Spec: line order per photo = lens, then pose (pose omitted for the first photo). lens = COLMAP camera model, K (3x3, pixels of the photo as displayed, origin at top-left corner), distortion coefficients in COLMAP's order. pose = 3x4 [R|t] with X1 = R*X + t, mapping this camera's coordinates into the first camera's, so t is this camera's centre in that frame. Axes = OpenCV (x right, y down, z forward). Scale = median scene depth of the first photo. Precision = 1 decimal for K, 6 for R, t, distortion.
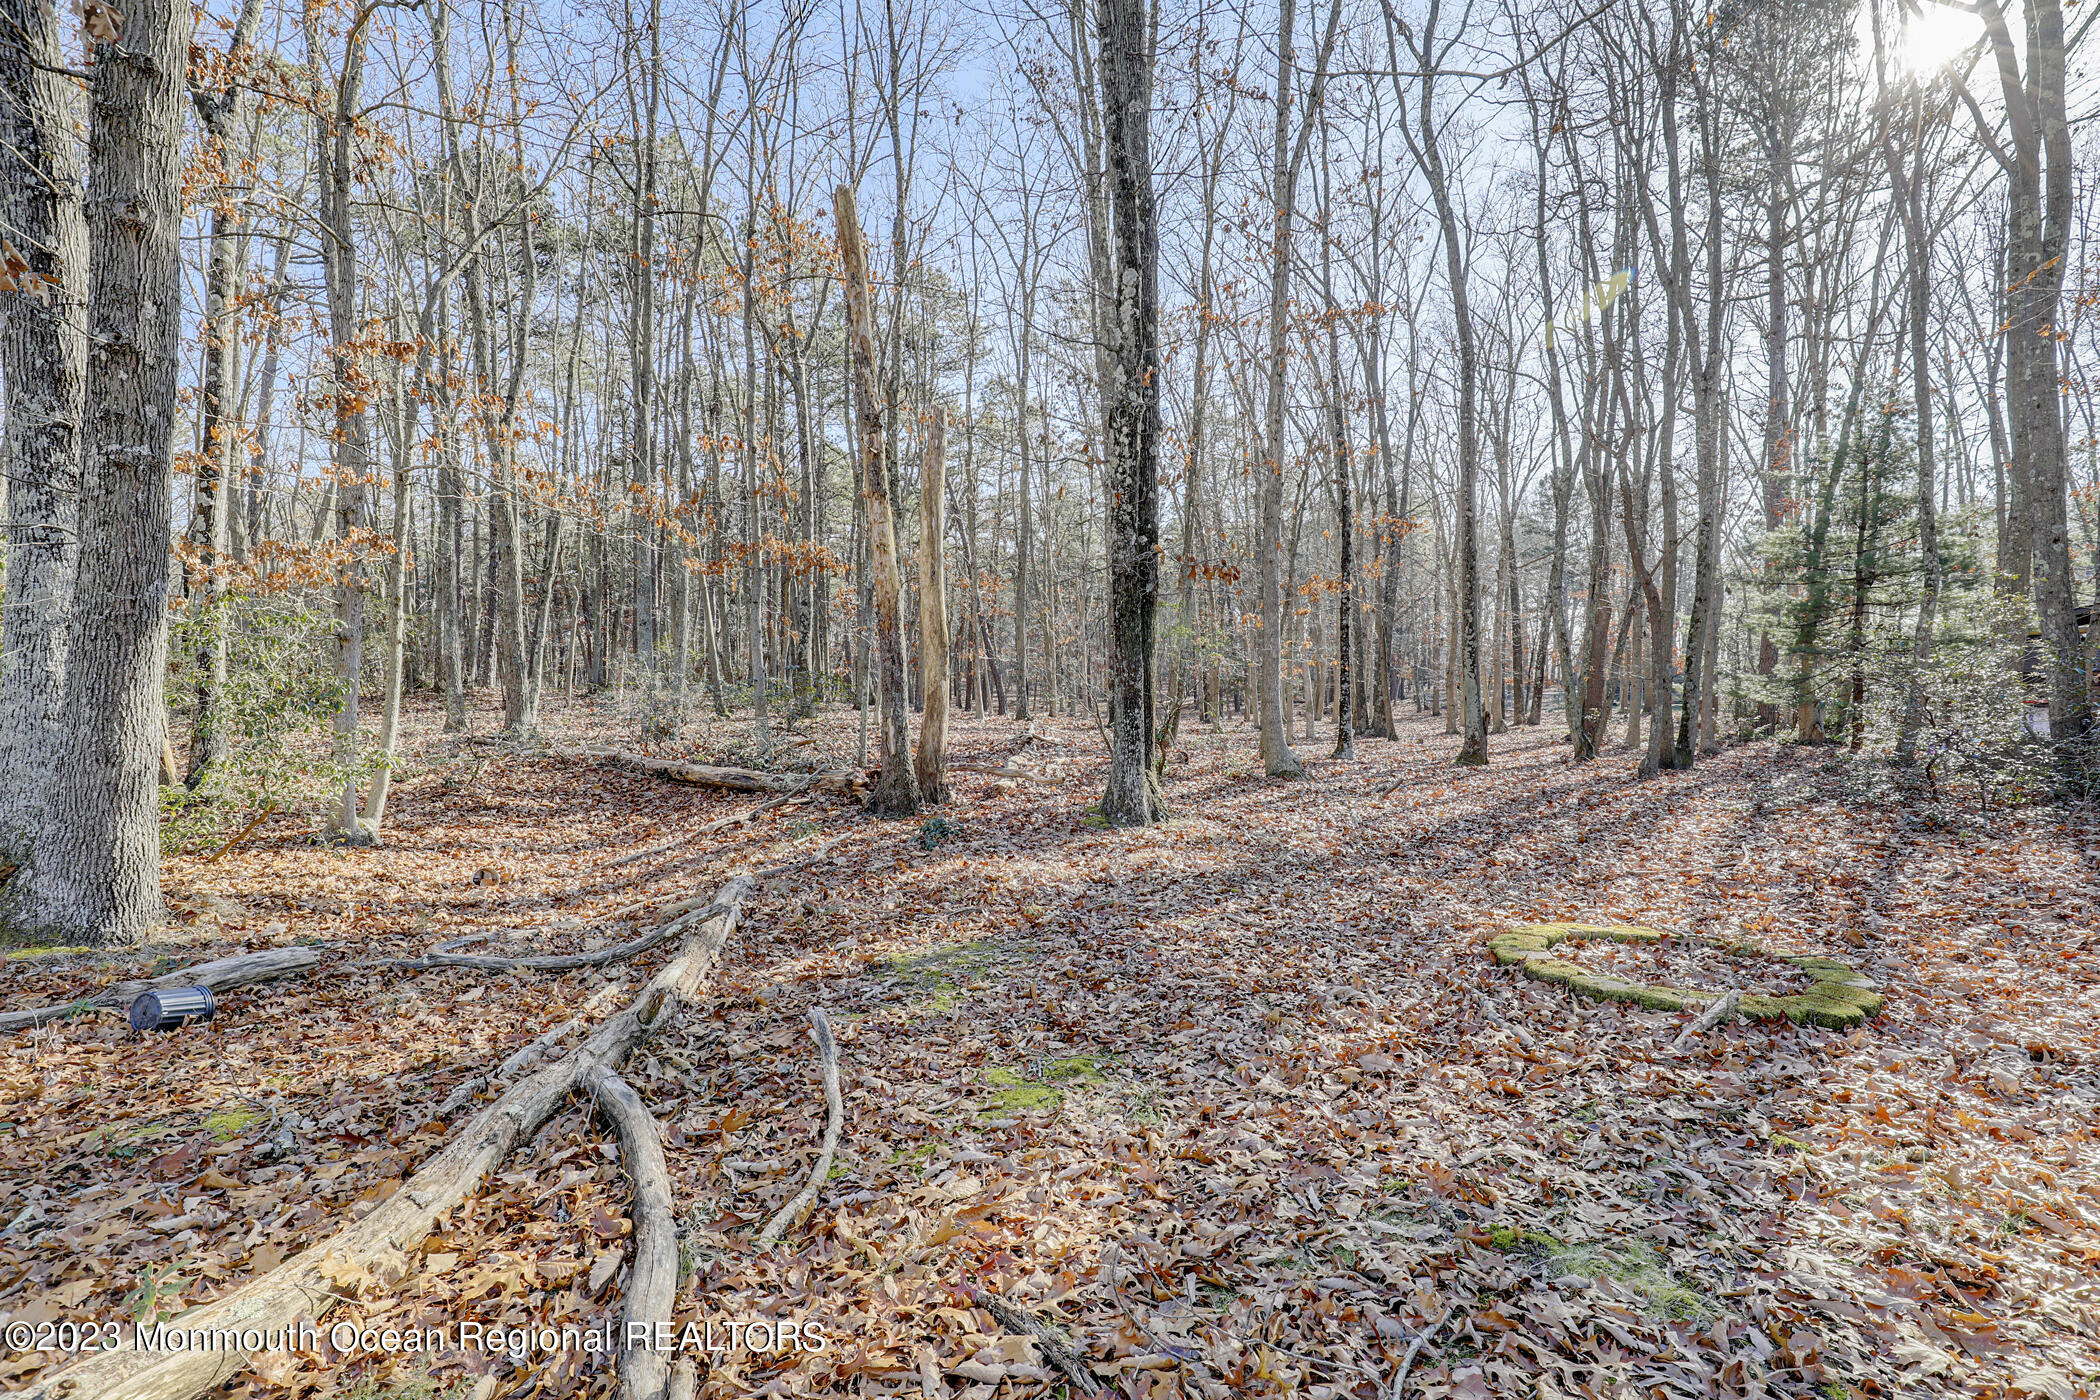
lens RADIAL K [[969.3, 0, 1052.9], [0, 969.3, 702.2], [0, 0, 1]] dist [-0.032722, 0.006306]
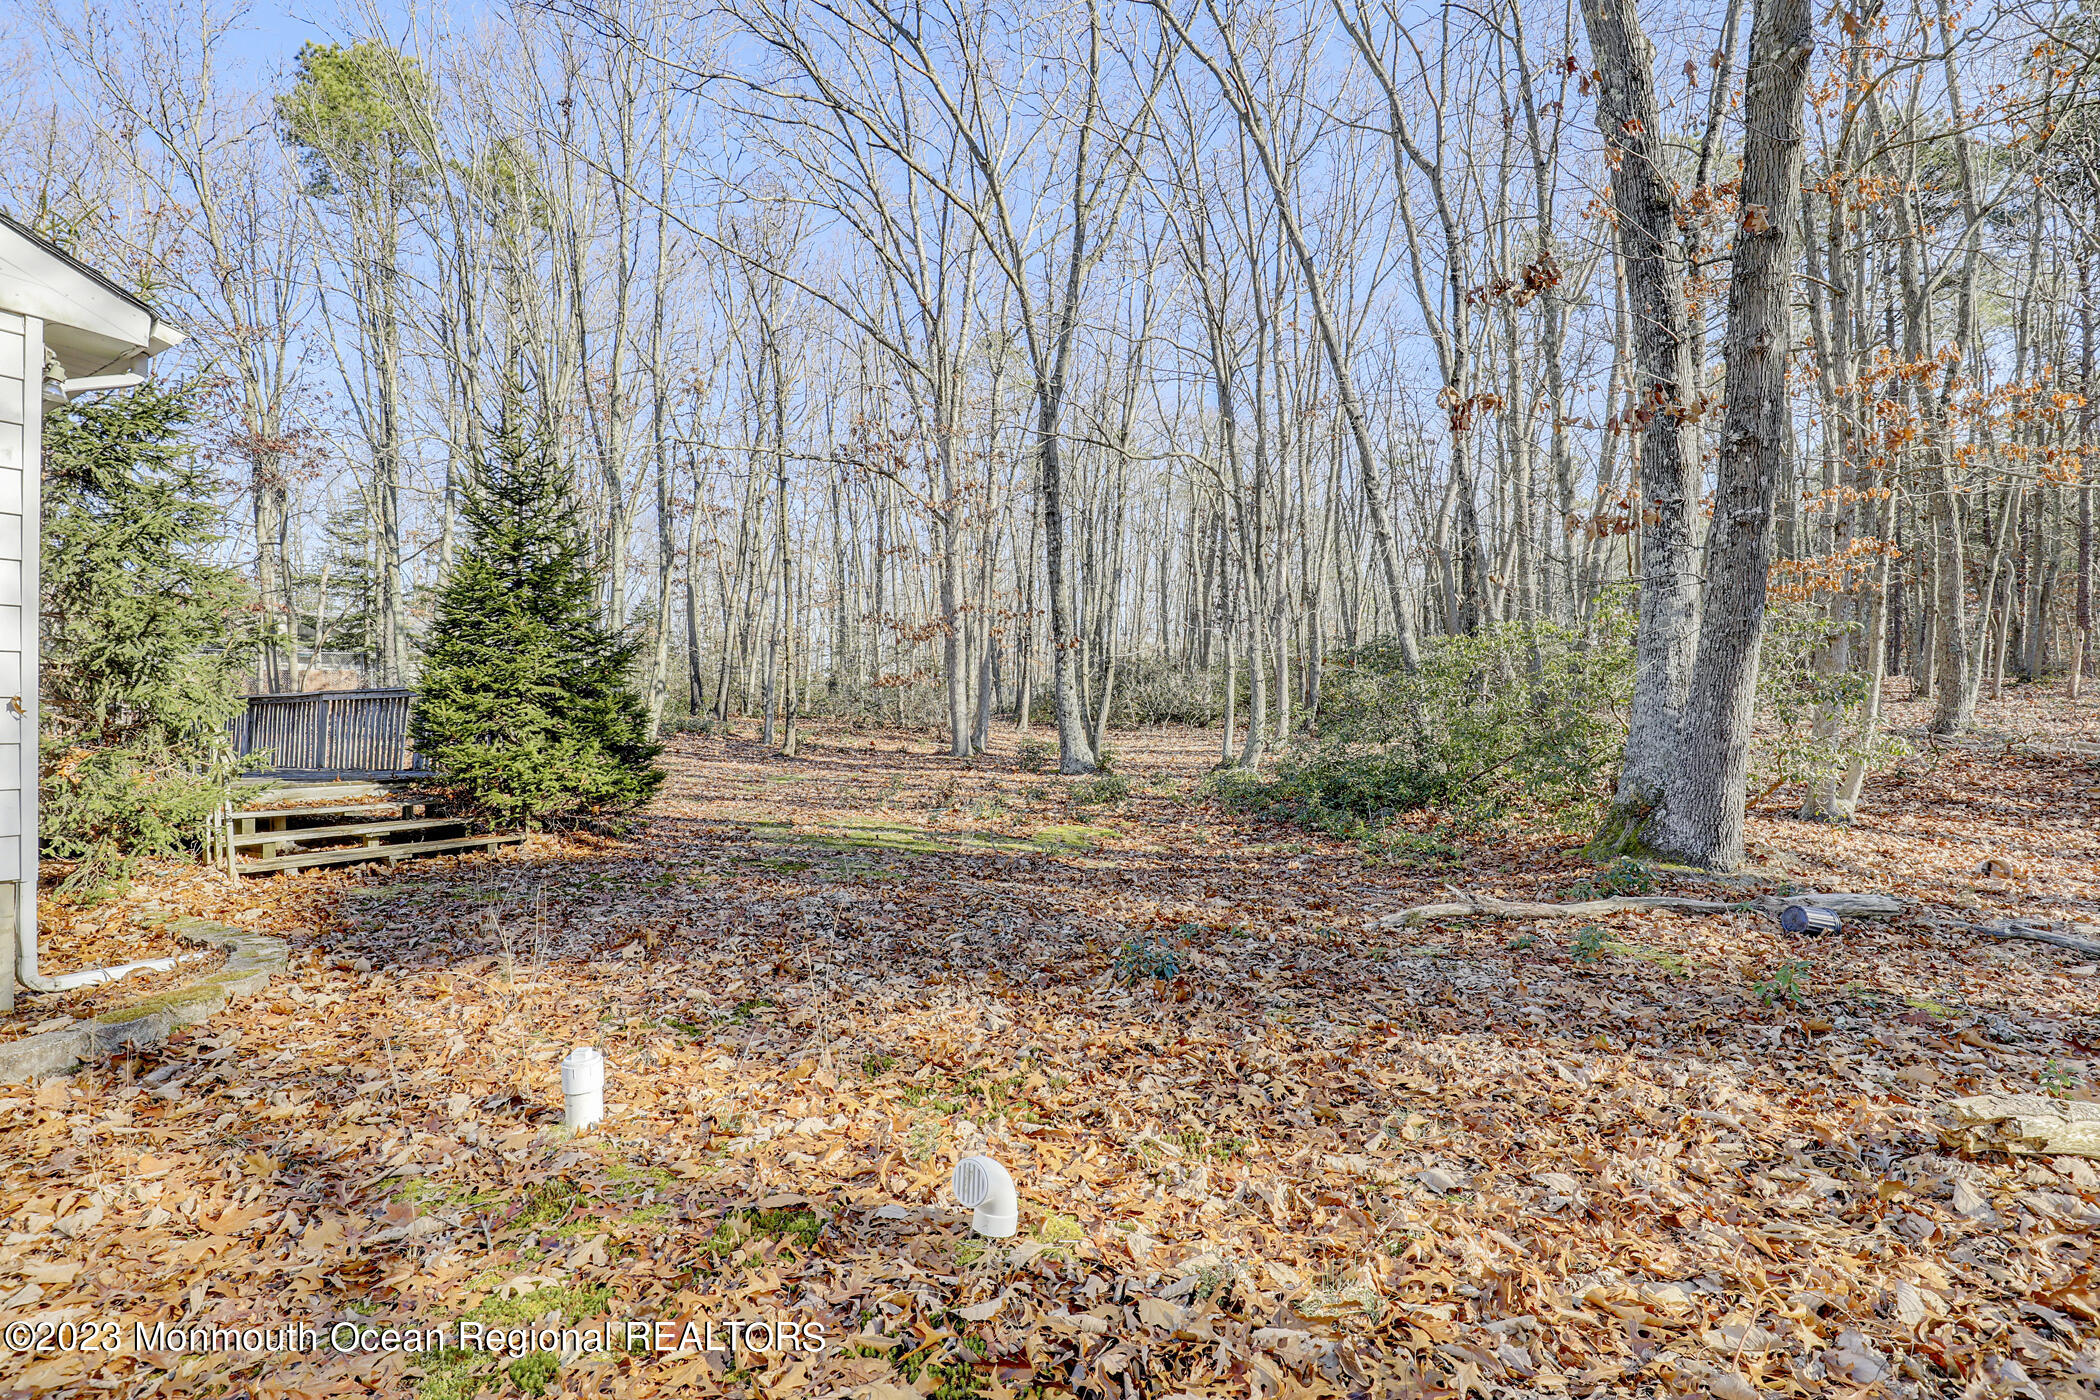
lens RADIAL K [[969.3, 0, 1043.2], [0, 969.3, 693.6], [0, 0, 1]] dist [-0.032722, 0.006306]
pose [[0.353813, -0.005018, -0.935303, -0.039406], [0.005140, 0.999981, -0.003421, -0.002074], [0.935302, -0.003597, 0.353832, -0.416996]]
